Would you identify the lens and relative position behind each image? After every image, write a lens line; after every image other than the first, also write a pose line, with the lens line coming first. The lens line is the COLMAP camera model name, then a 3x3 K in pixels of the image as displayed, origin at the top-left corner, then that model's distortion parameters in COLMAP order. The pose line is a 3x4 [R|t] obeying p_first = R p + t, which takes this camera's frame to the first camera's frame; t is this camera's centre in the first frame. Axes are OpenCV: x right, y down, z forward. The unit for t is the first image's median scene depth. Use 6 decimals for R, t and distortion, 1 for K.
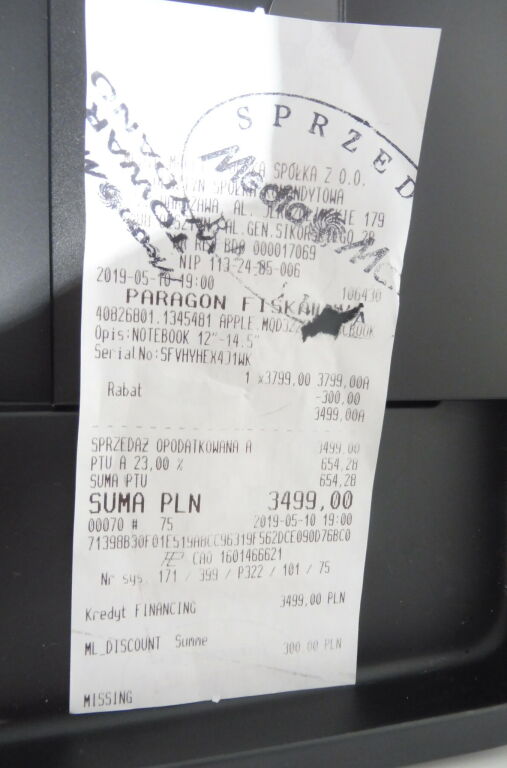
lens RADIAL K [[555.3, 0, 253.5], [0, 555.3, 384.0], [0, 0, 1]] dist [-0.006699, -0.067393]
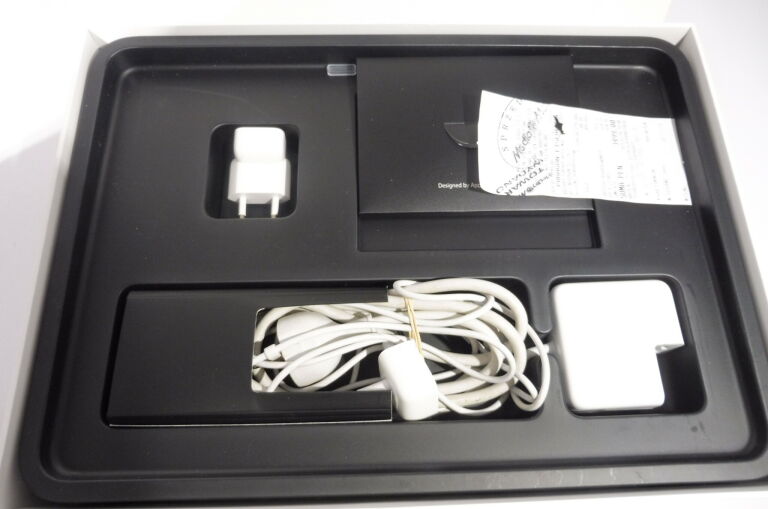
lens RADIAL K [[555.3, 0, 384.0], [0, 555.3, 254.5], [0, 0, 1]] dist [-0.006699, -0.067393]
pose [[-0.024488, -0.993753, 0.108879, -0.913575], [0.999689, -0.023833, 0.007312, -1.158933], [-0.004671, 0.109024, 0.994028, -2.046117]]
